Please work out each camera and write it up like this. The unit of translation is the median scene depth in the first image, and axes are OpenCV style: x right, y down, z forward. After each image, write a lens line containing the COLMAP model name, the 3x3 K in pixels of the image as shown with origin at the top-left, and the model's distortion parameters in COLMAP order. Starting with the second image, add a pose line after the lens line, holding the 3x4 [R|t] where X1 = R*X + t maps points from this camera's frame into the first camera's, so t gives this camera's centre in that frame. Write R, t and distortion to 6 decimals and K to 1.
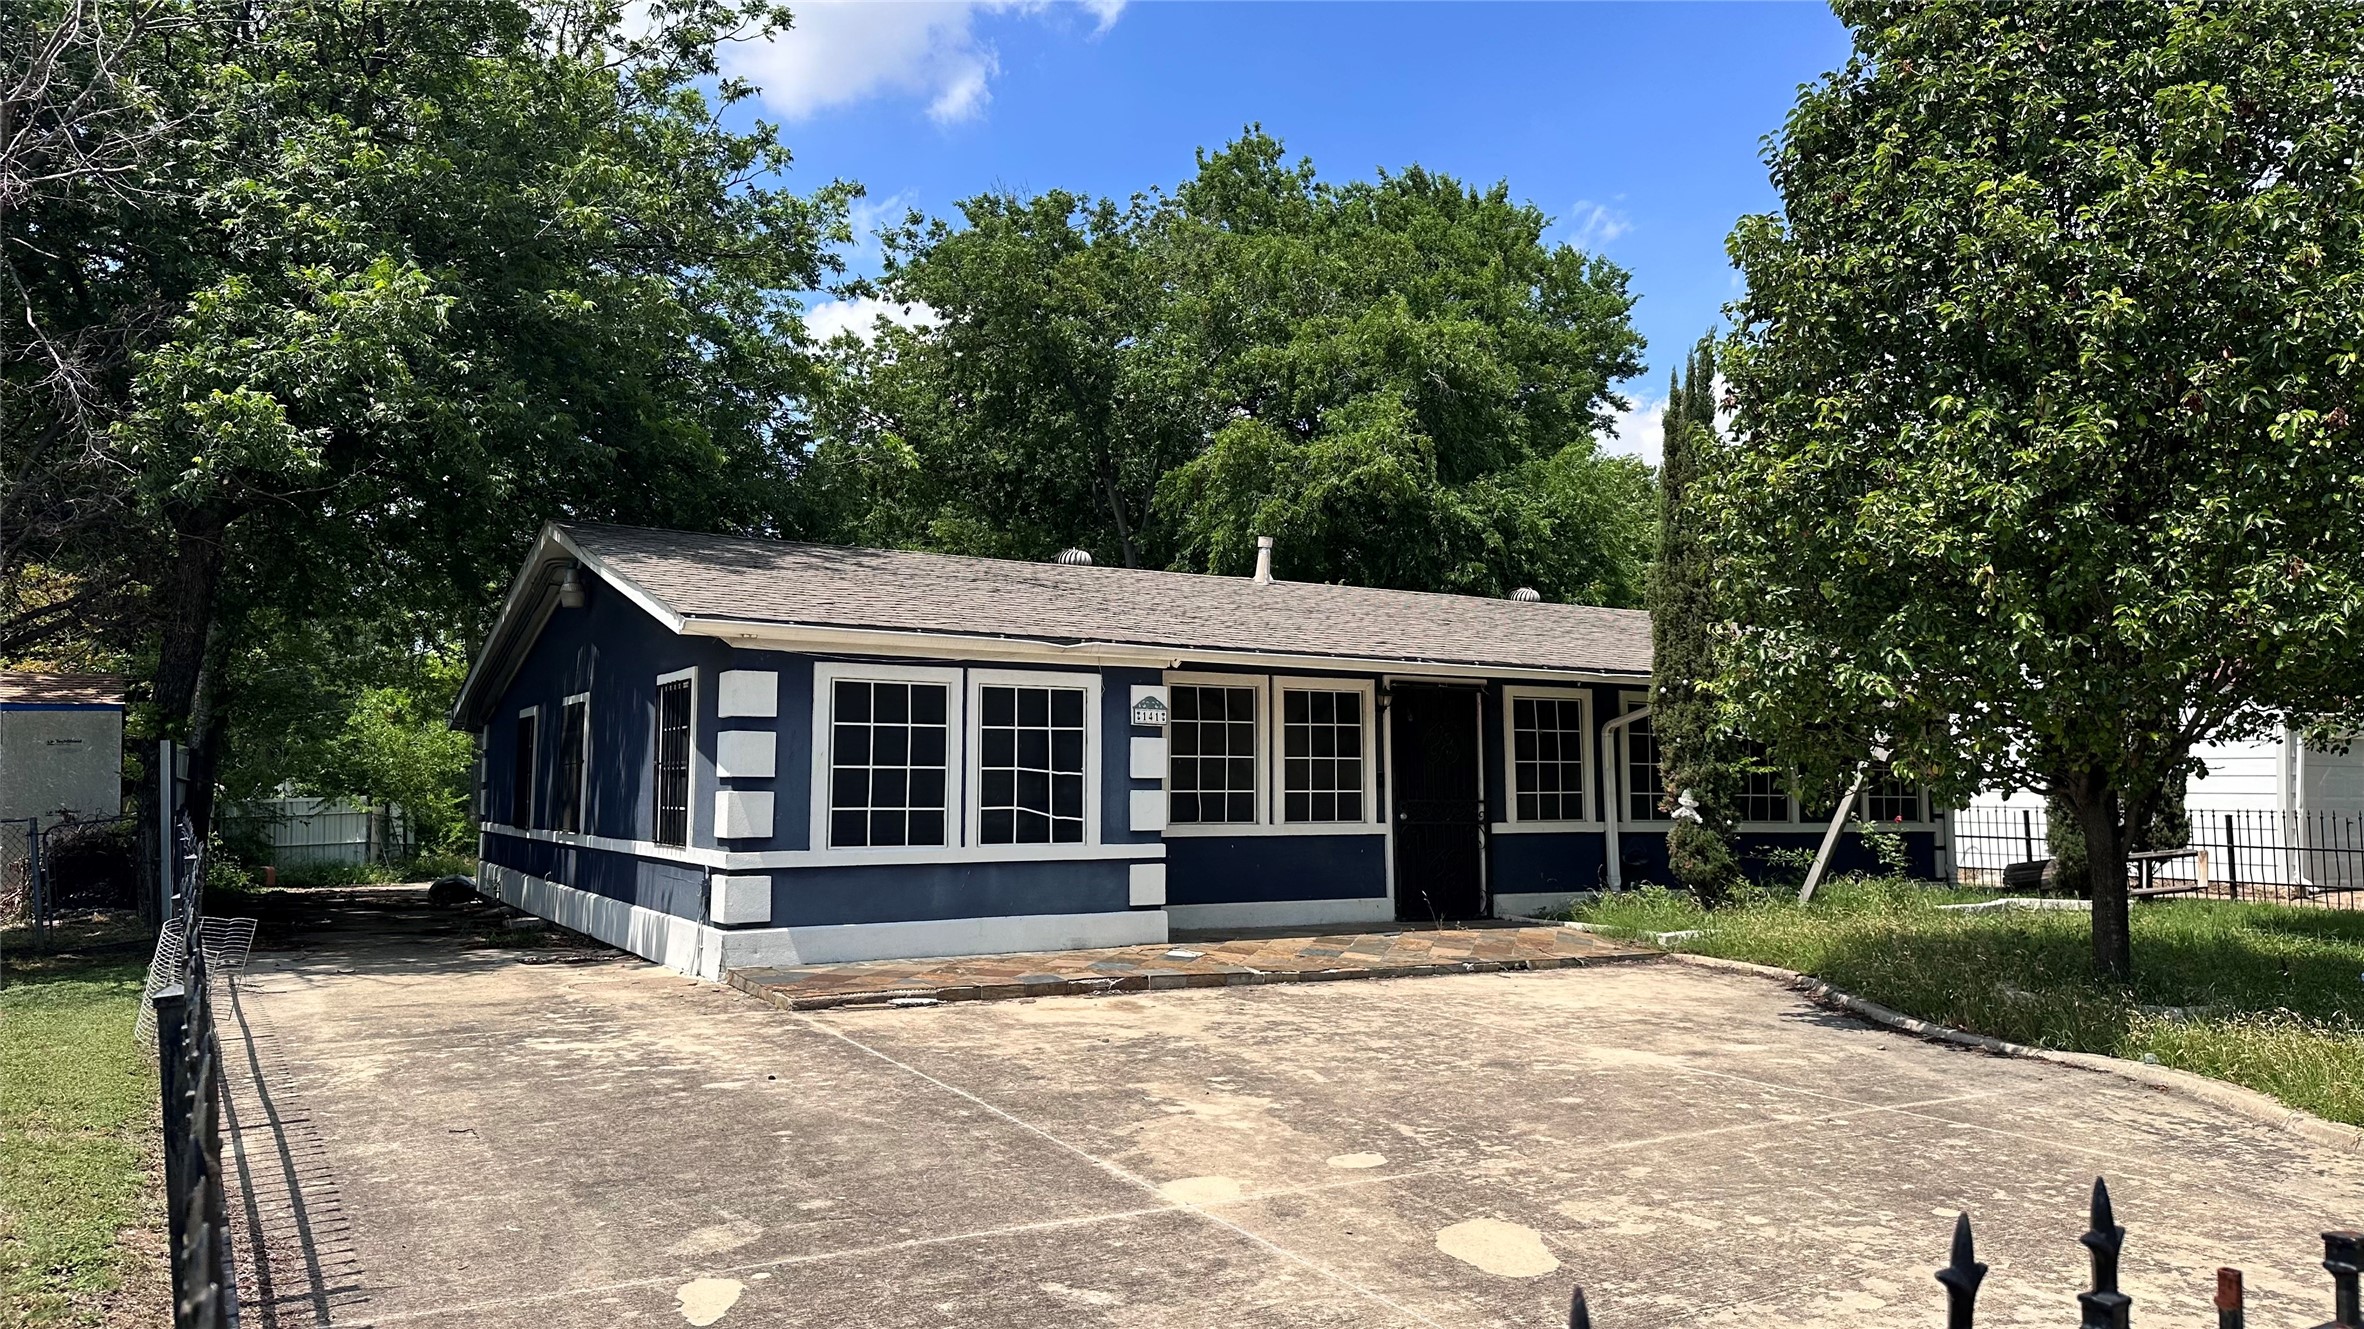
lens RADIAL K [[1675.3, 0, 1174.0], [0, 1675.3, 647.9], [0, 0, 1]] dist [0.072030, -0.084499]
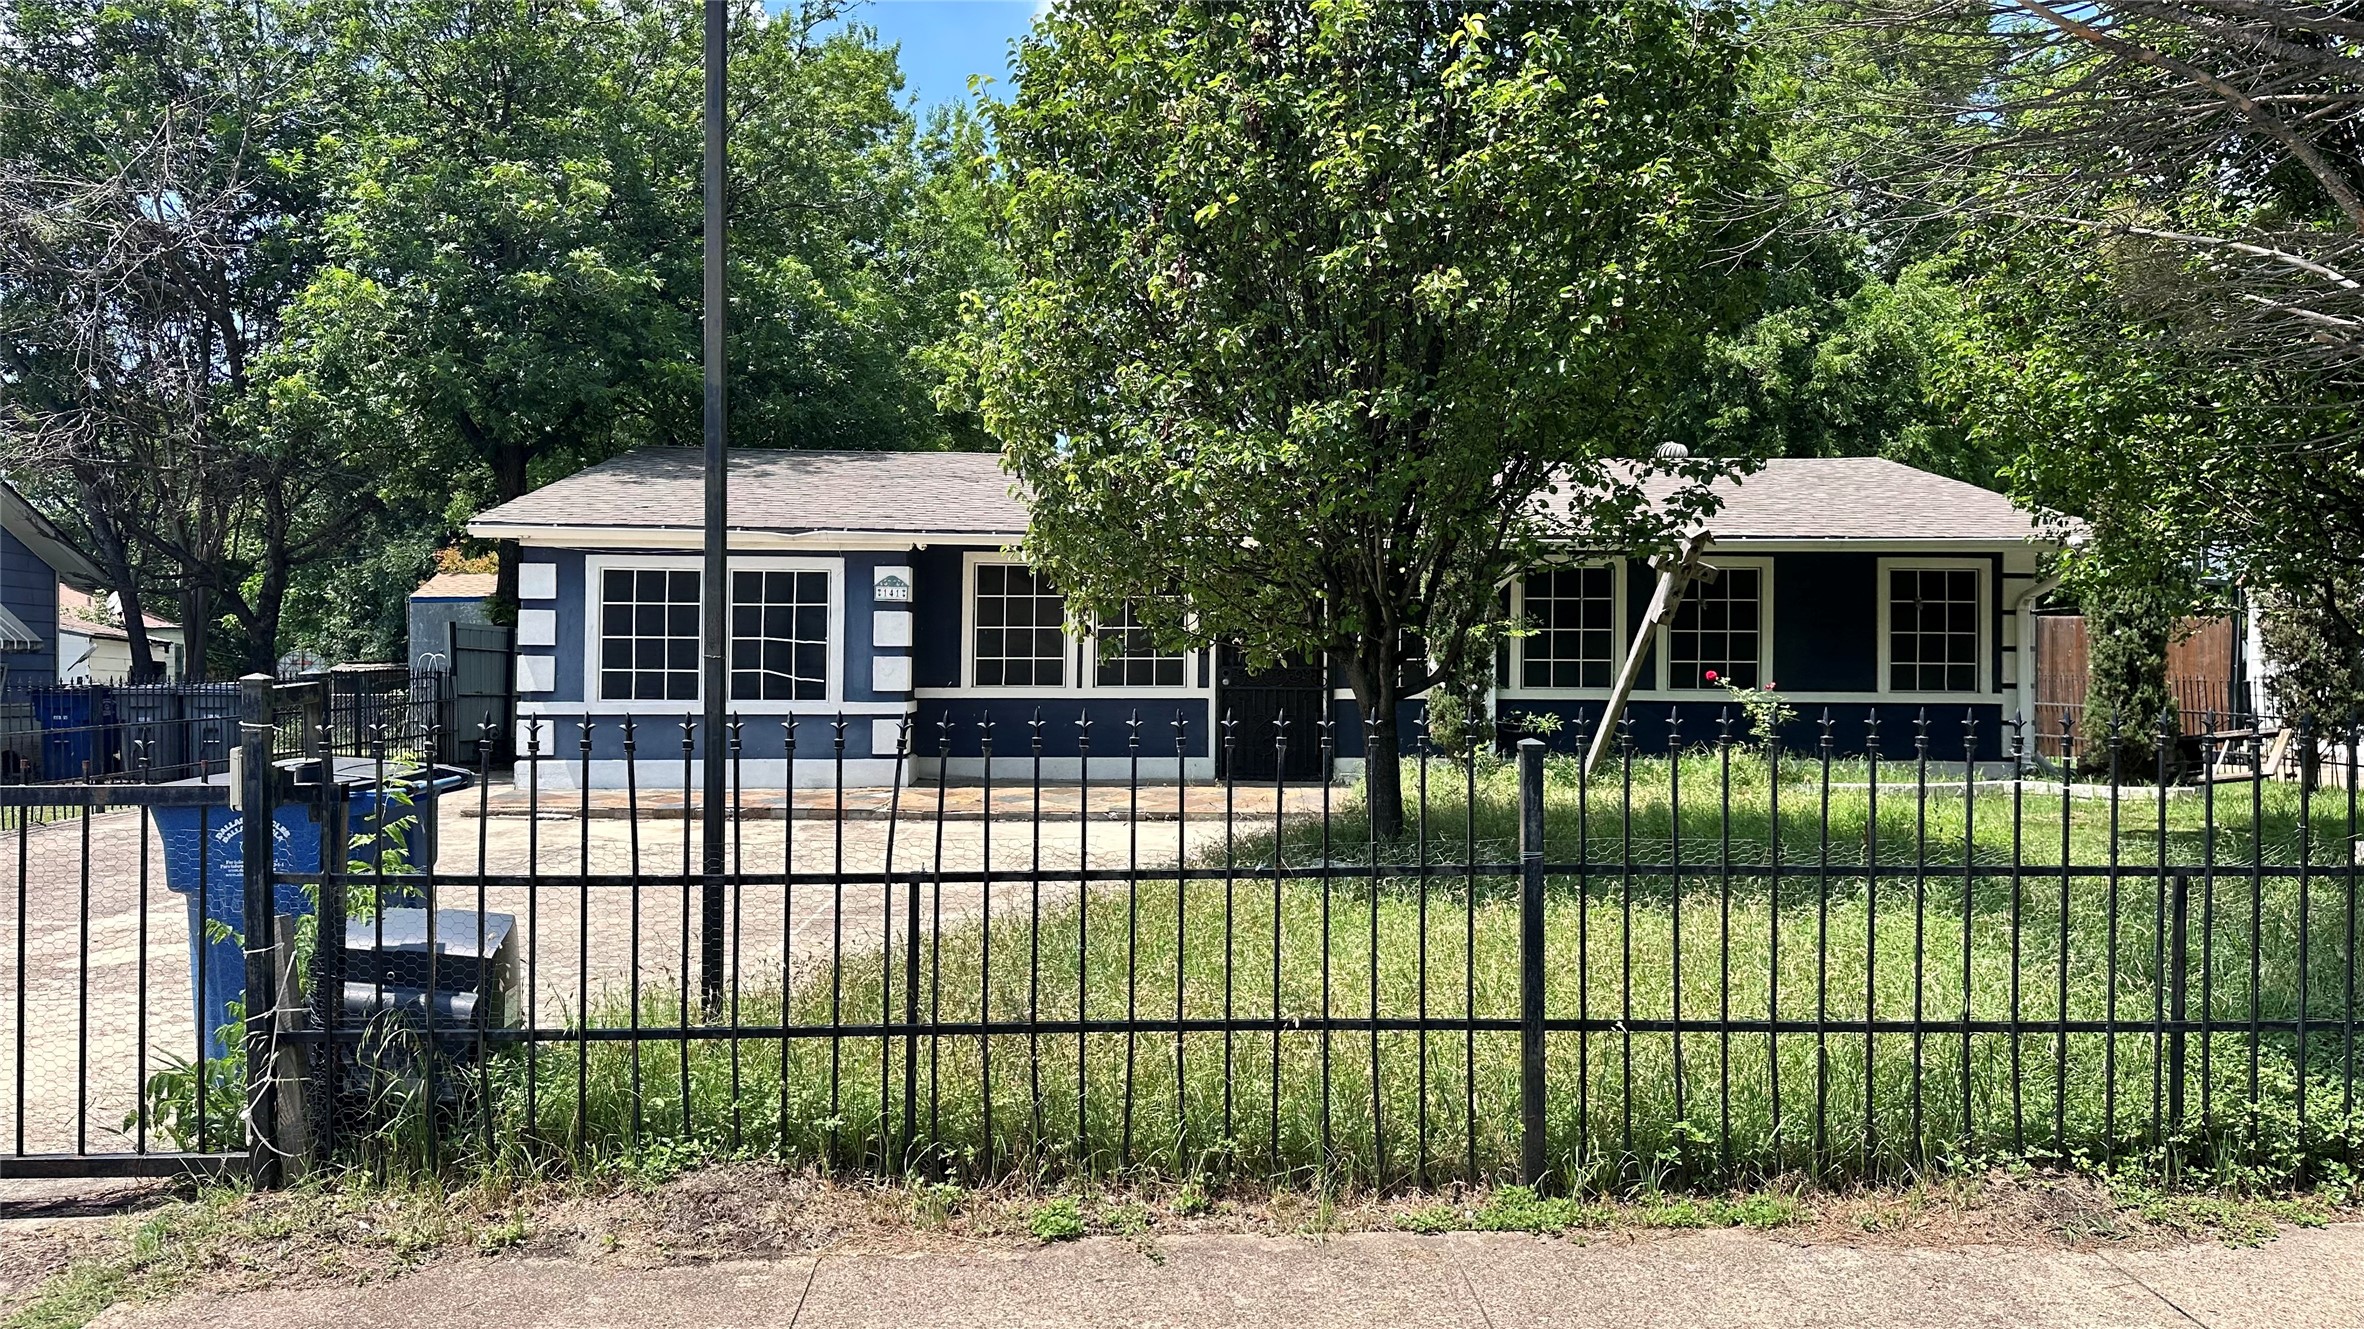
lens RADIAL K [[1675.3, 0, 1174.1], [0, 1675.3, 657.0], [0, 0, 1]] dist [0.072030, -0.084499]
pose [[0.890834, -0.002281, -0.454324, 0.608425], [0.037496, 0.996945, 0.068516, 0.011276], [0.452780, -0.078072, 0.888198, 0.046658]]
